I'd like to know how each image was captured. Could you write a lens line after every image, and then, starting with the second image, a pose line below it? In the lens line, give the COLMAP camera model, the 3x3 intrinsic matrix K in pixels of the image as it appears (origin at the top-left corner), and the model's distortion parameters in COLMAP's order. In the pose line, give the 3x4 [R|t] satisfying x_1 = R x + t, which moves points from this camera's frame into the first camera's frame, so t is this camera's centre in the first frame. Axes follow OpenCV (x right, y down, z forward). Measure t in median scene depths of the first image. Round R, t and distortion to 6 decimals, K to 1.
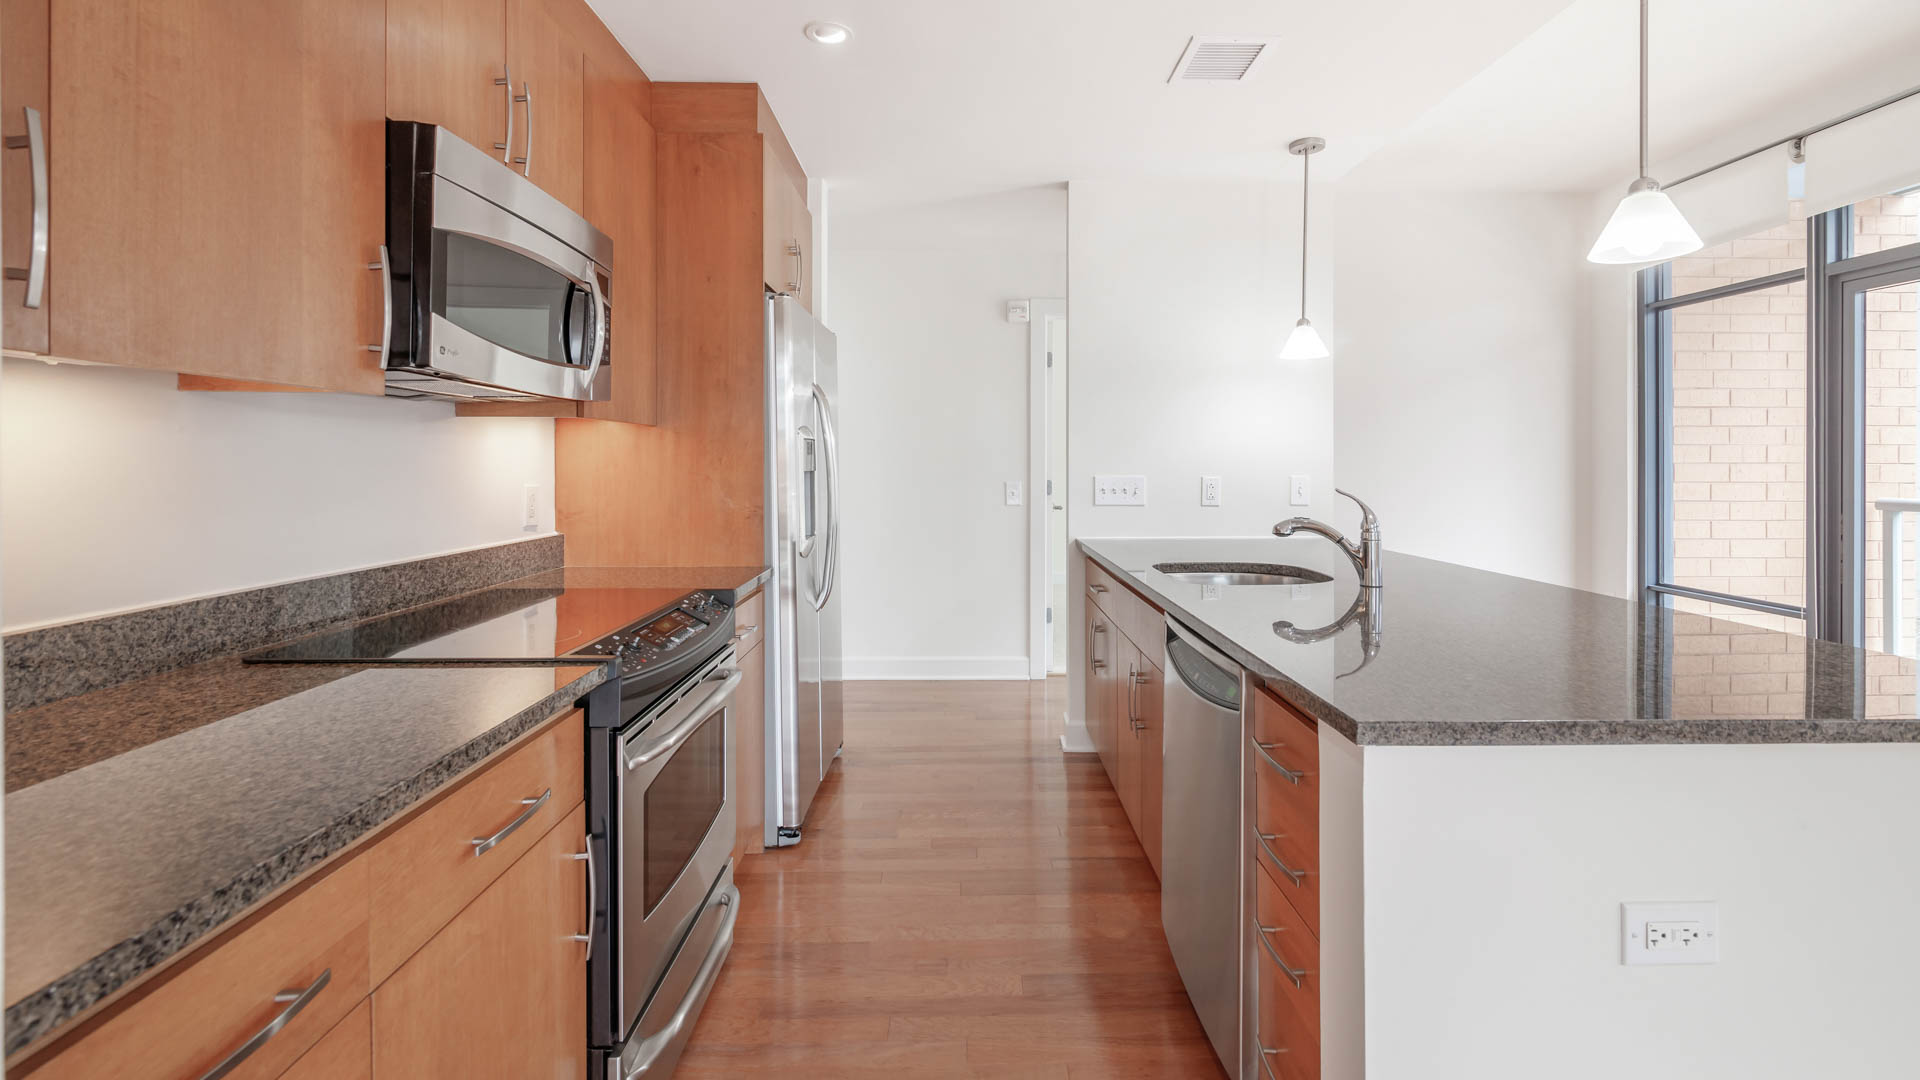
lens RADIAL K [[912.3, 0, 961.3], [0, 912.3, 468.5], [0, 0, 1]] dist [-0.000387, -0.000061]
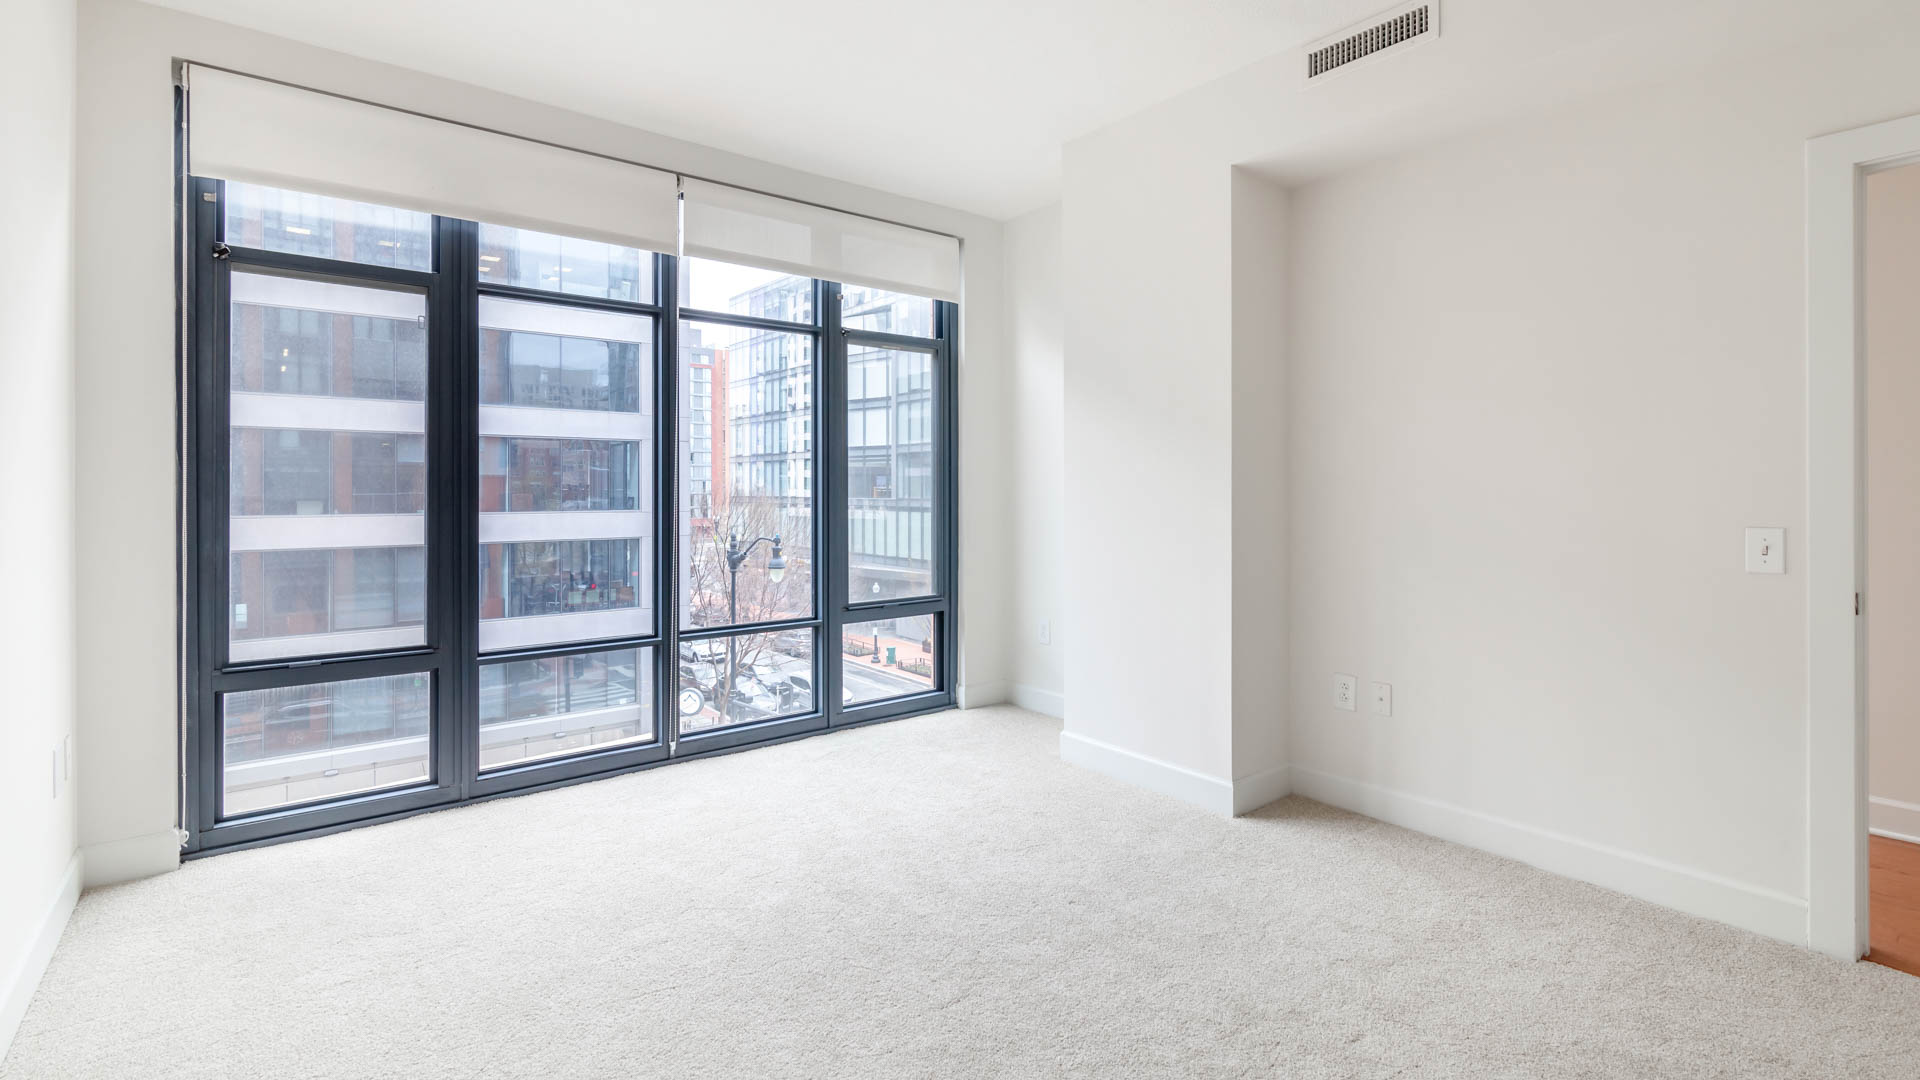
lens RADIAL K [[881.2, 0, 956.6], [0, 881.2, 509.2], [0, 0, 1]] dist [-0.001476, -0.000286]
pose [[-0.616756, 0.001575, 0.787152, -0.131353], [0.004893, 0.999986, 0.001833, 0.034230], [-0.787139, 0.004982, -0.616756, 3.556579]]
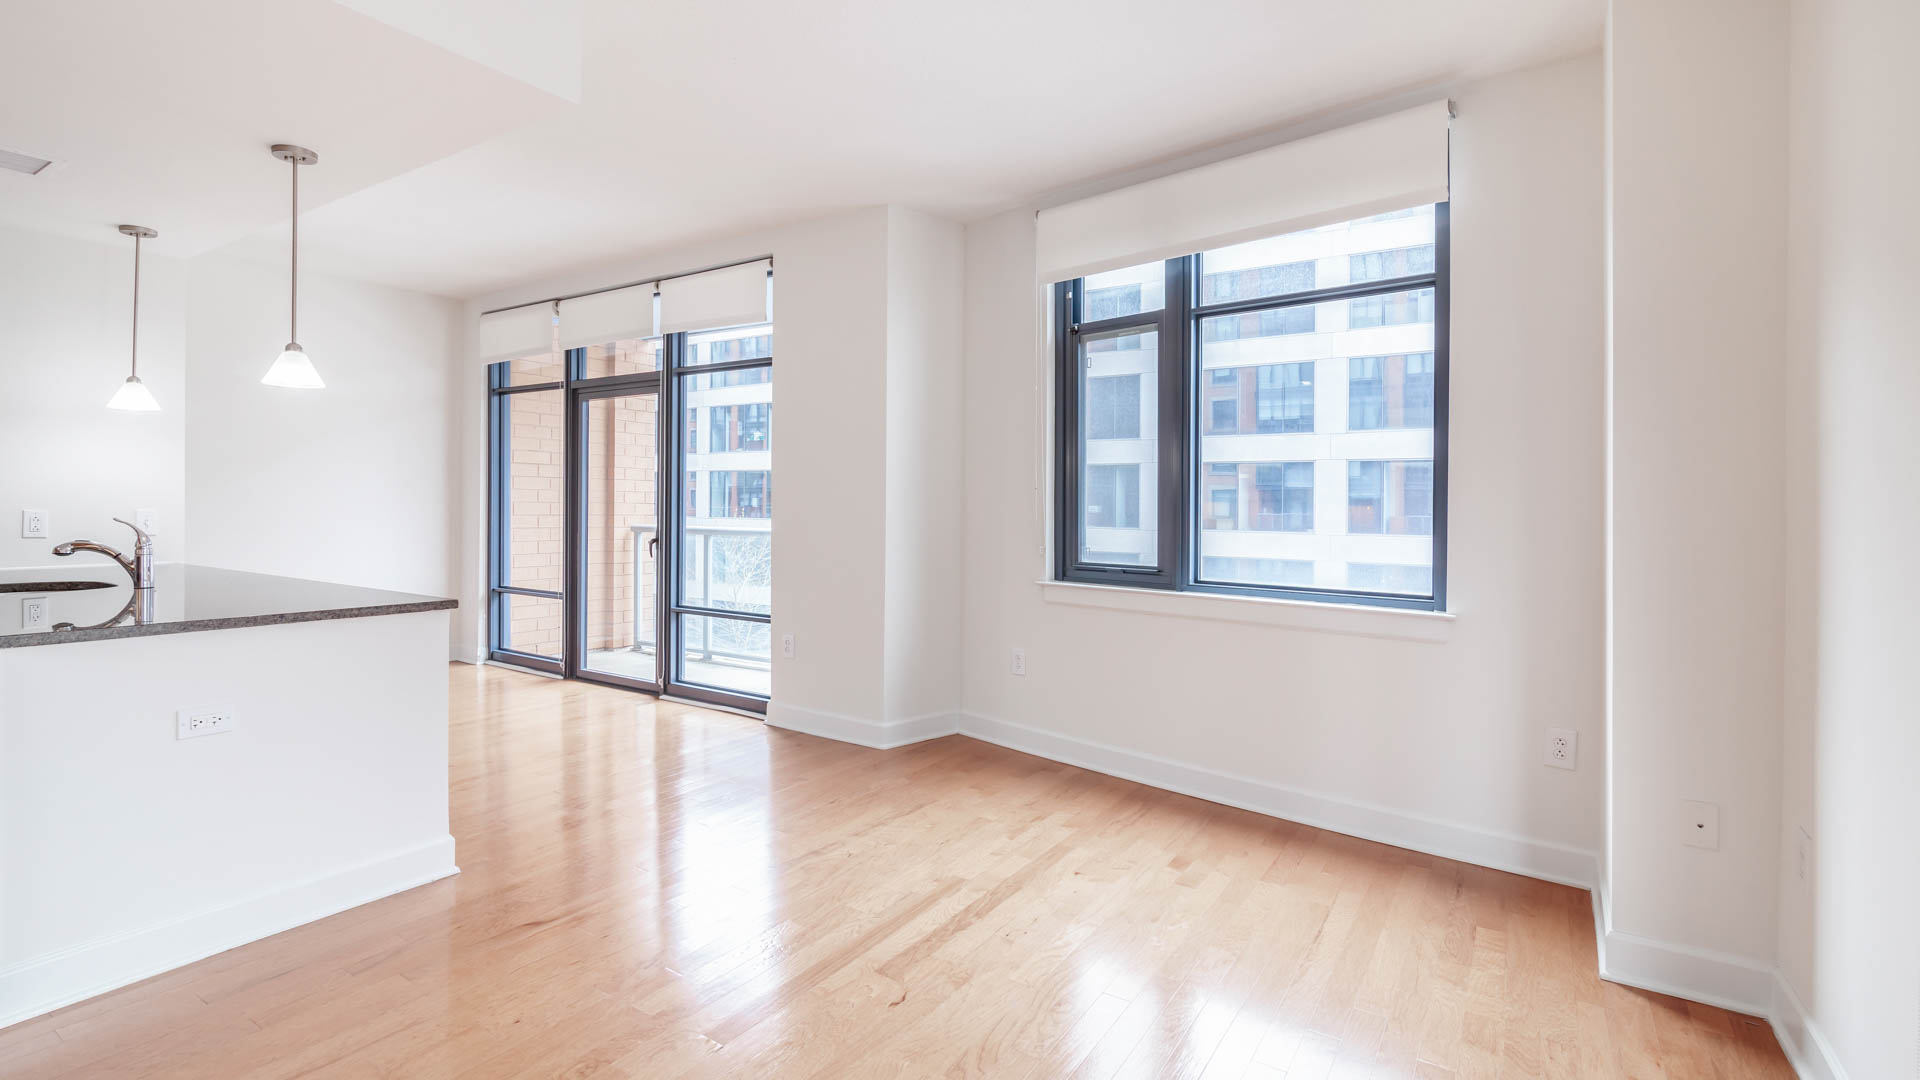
lens RADIAL K [[881.2, 0, 956.6], [0, 881.2, 509.2], [0, 0, 1]] dist [-0.001476, -0.000286]
pose [[0.545871, 0.002905, 0.837864, 0.001973], [-0.006282, 0.999980, 0.000626, 0.000306], [-0.837845, -0.005606, 0.545879, -0.444646]]
